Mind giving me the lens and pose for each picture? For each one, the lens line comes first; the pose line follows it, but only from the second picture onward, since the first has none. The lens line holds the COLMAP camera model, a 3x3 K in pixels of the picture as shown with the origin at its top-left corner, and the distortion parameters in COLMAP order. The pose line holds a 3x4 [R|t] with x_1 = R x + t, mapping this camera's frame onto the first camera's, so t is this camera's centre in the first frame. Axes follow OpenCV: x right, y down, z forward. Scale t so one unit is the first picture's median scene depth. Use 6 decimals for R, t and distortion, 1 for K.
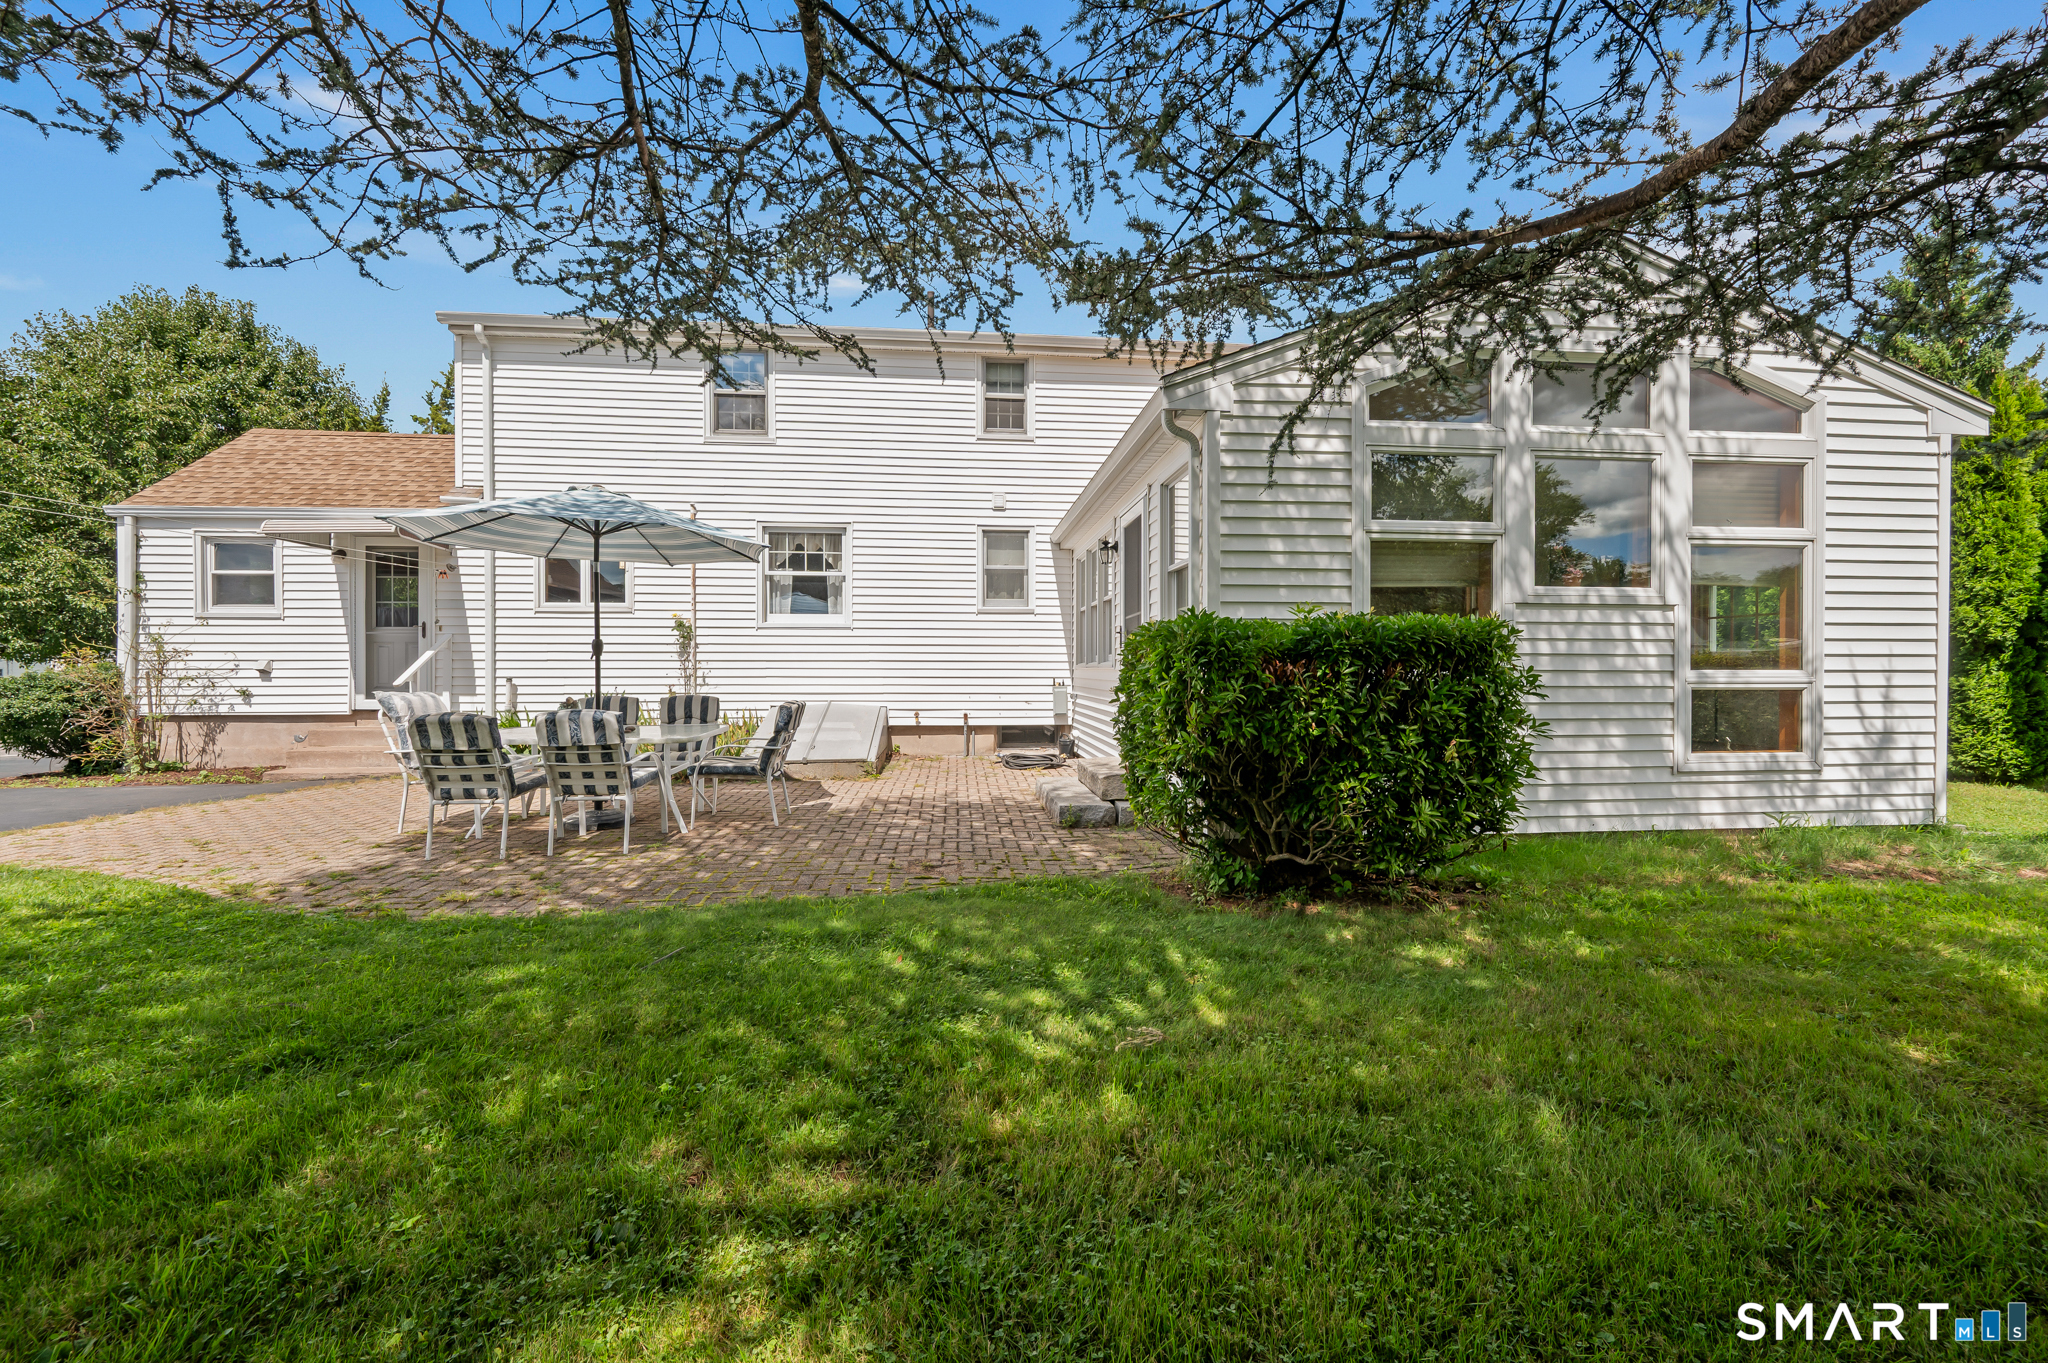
lens RADIAL K [[787.0, 0, 1024.0], [0, 787.0, 681.5], [0, 0, 1]] dist [-0.000693, -0.000090]
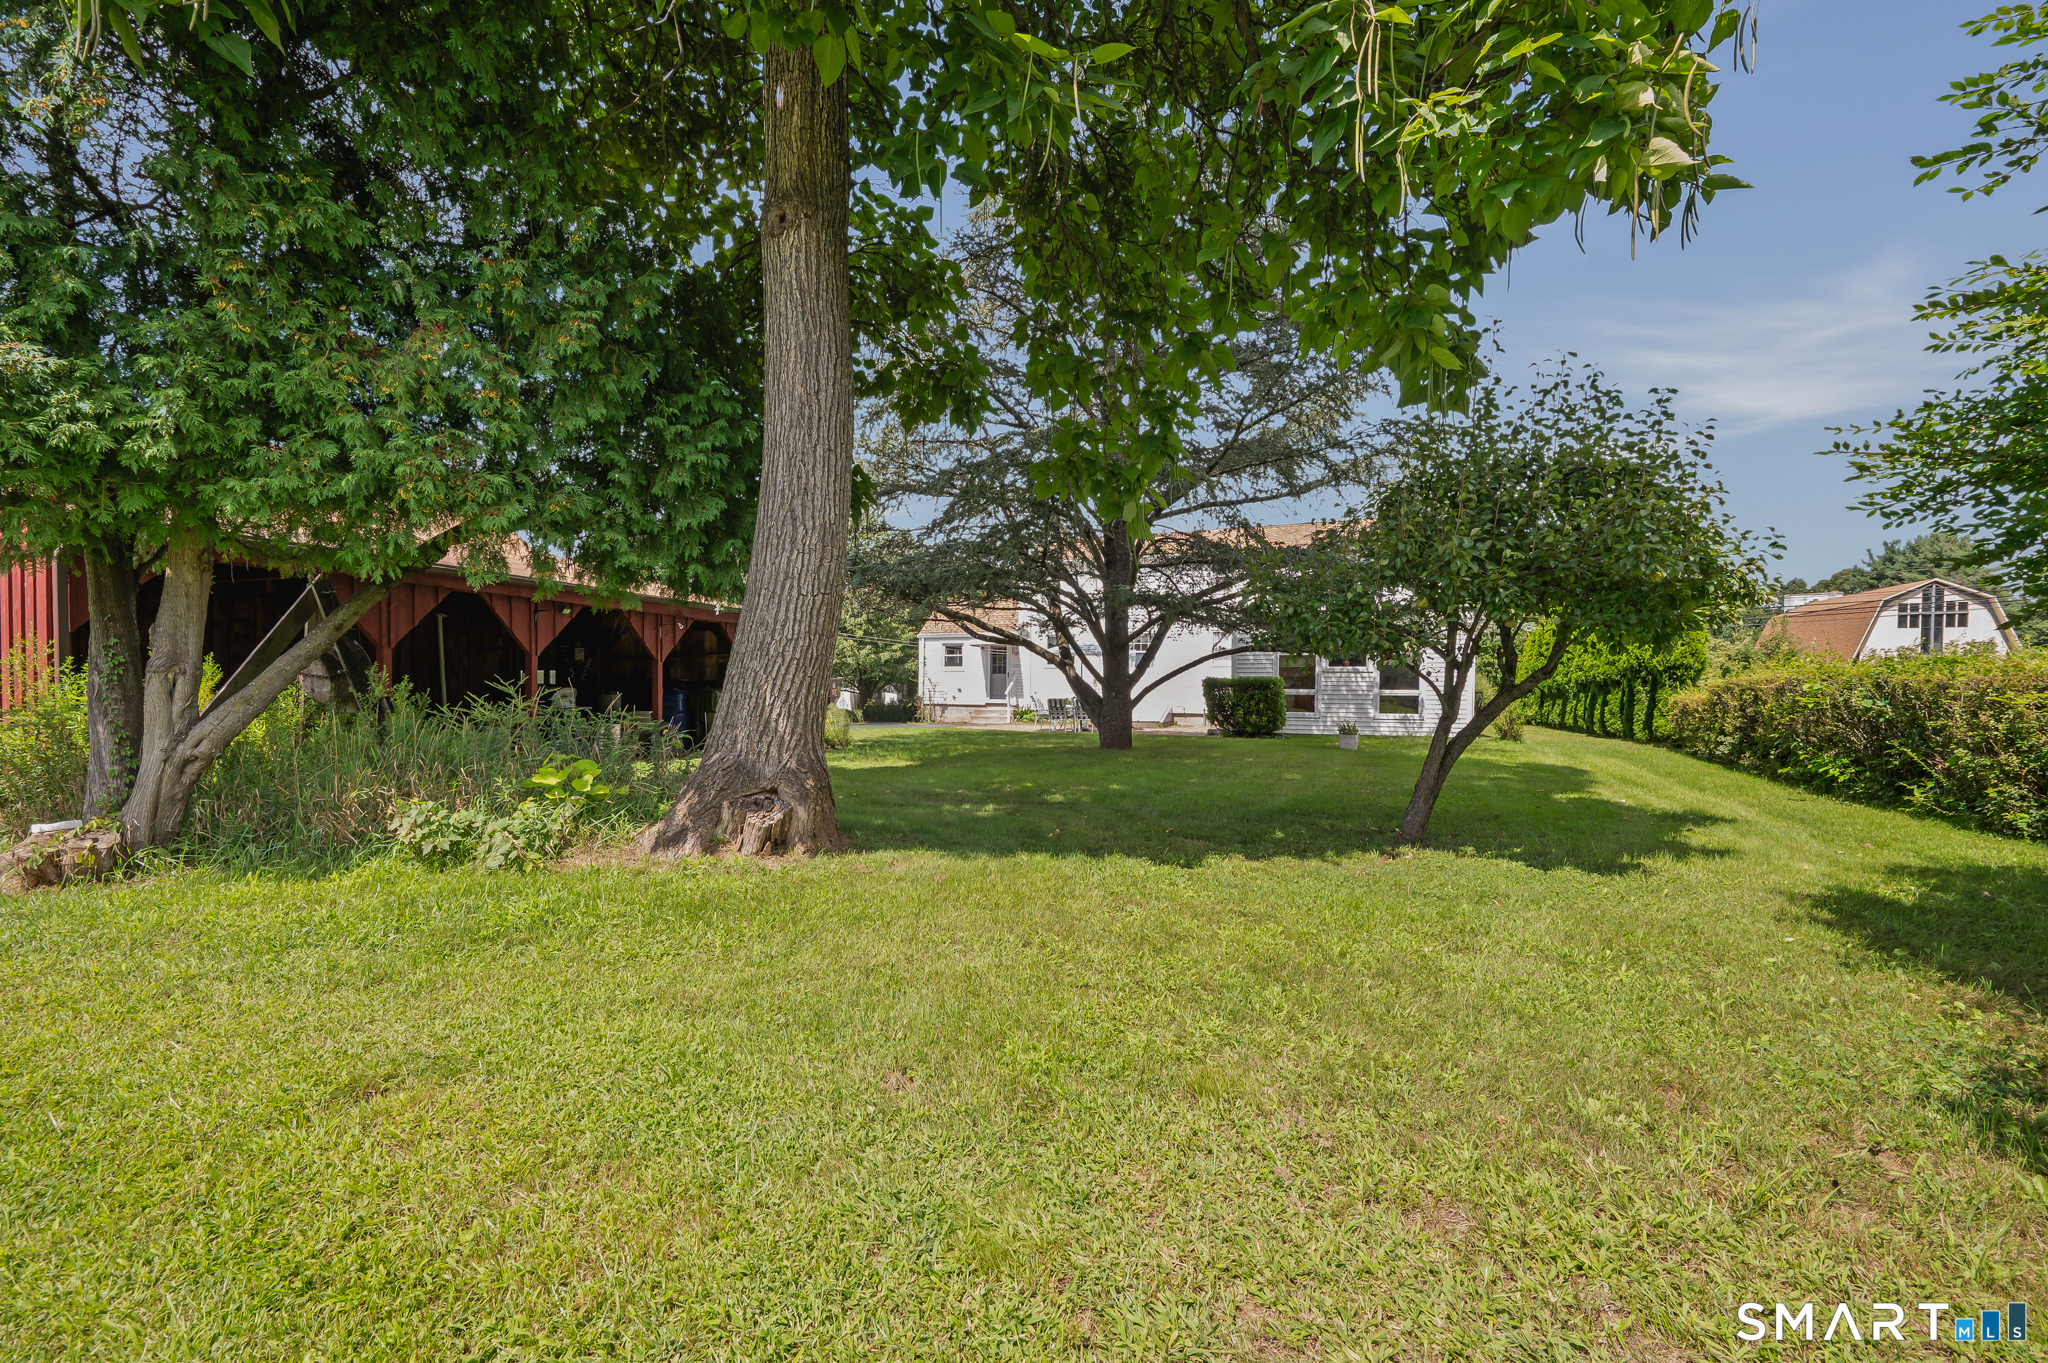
lens RADIAL K [[787.0, 0, 1024.0], [0, 787.0, 681.5], [0, 0, 1]] dist [-0.000693, -0.000090]
pose [[0.901262, -0.004360, -0.433252, 0.513737], [-0.004112, 0.999818, -0.018617, 0.010999], [0.433254, 0.018560, 0.901081, -1.537753]]
